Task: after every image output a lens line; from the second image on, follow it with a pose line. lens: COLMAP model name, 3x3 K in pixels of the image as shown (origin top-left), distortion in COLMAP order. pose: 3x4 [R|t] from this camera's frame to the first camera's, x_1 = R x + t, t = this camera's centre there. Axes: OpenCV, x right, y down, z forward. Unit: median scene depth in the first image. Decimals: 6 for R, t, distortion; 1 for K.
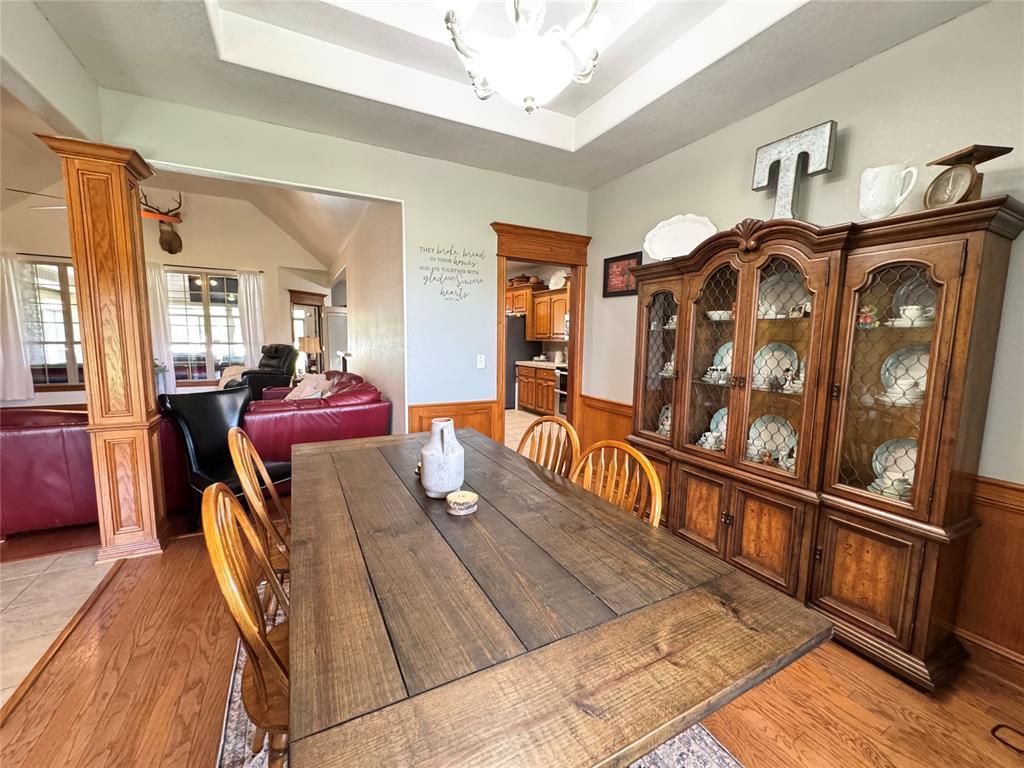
lens RADIAL K [[410.7, 0, 514.4], [0, 410.7, 385.3], [0, 0, 1]] dist [-0.003662, 0.000289]
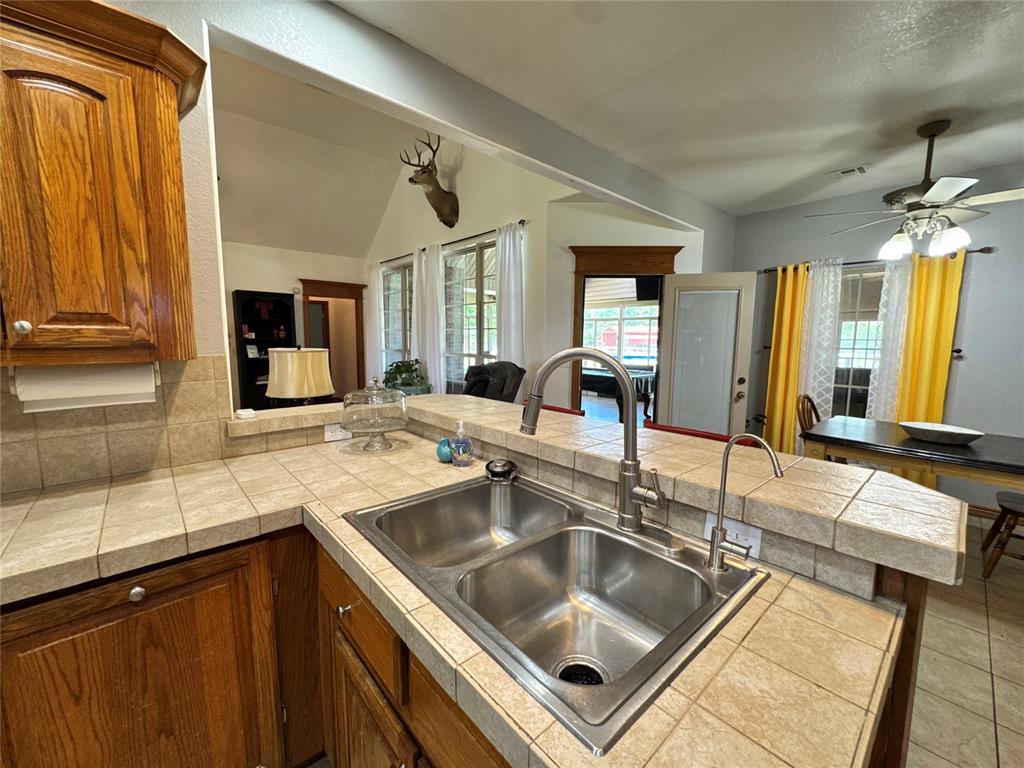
lens RADIAL K [[410.7, 0, 511.3], [0, 410.7, 386.1], [0, 0, 1]] dist [-0.003662, 0.000289]
pose [[0.233236, 0.101843, -0.967072, -0.209958], [-0.117993, 0.990116, 0.075813, -0.231840], [0.965235, 0.096425, 0.242948, 1.885911]]
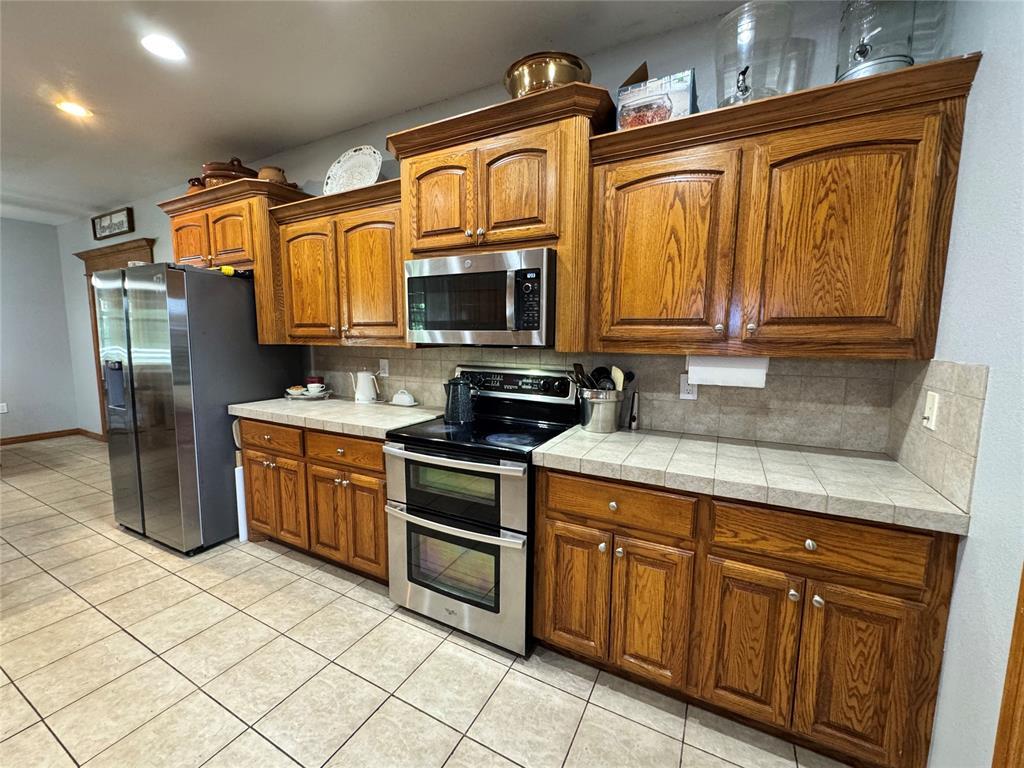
lens RADIAL K [[410.7, 0, 513.0], [0, 410.7, 383.1], [0, 0, 1]] dist [-0.003662, 0.000289]
pose [[0.830660, -0.068525, 0.552547, 0.023823], [0.066788, 0.997495, 0.023302, -0.138810], [-0.552760, 0.017547, 0.833156, 1.172817]]
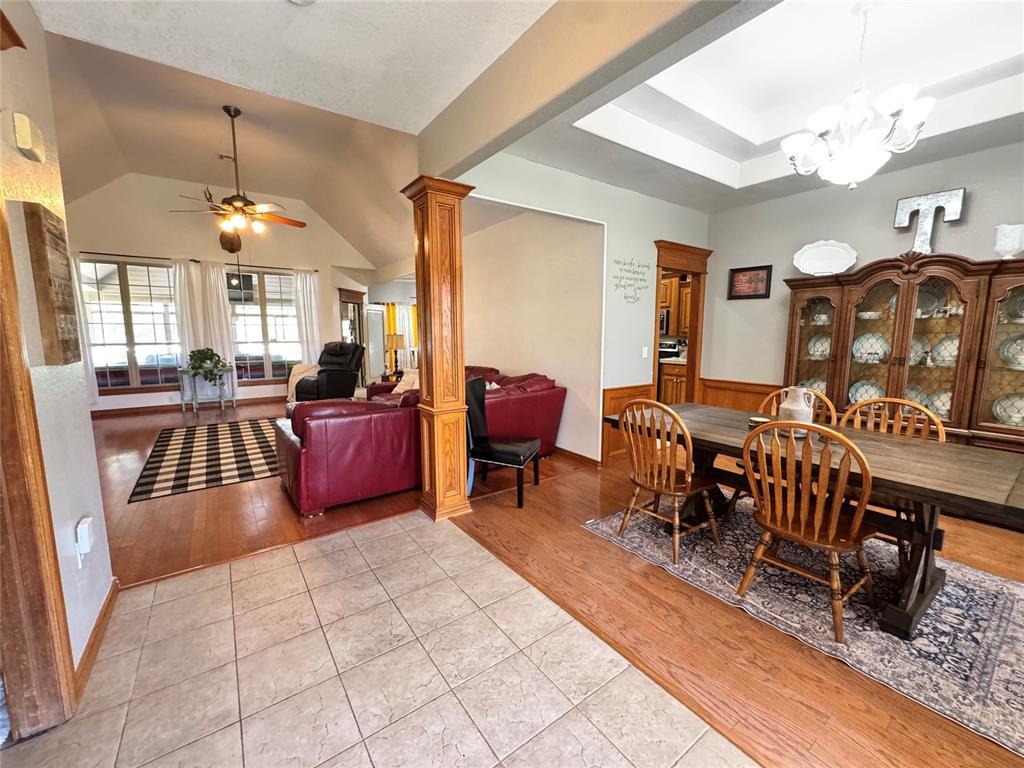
lens RADIAL K [[410.7, 0, 512.5], [0, 410.7, 385.0], [0, 0, 1]] dist [-0.003662, 0.000289]
pose [[0.990699, -0.031097, 0.132474, -0.599014], [0.029220, 0.999444, 0.016087, 0.007923], [-0.132901, -0.012066, 0.991056, -0.159470]]
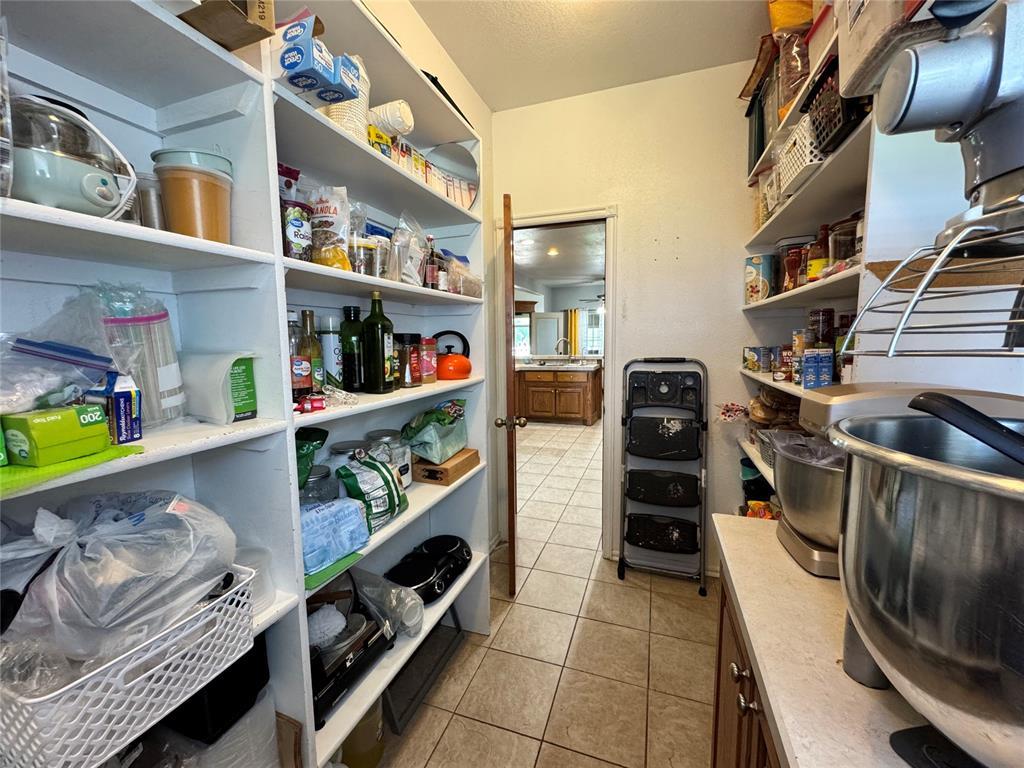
lens RADIAL K [[410.7, 0, 512.0], [0, 410.7, 379.5], [0, 0, 1]] dist [-0.003662, 0.000289]
pose [[0.669857, 0.048069, -0.740933, 0.738448], [-0.060448, 0.998120, 0.010104, -0.066579], [0.740026, 0.038020, 0.671503, 0.627966]]
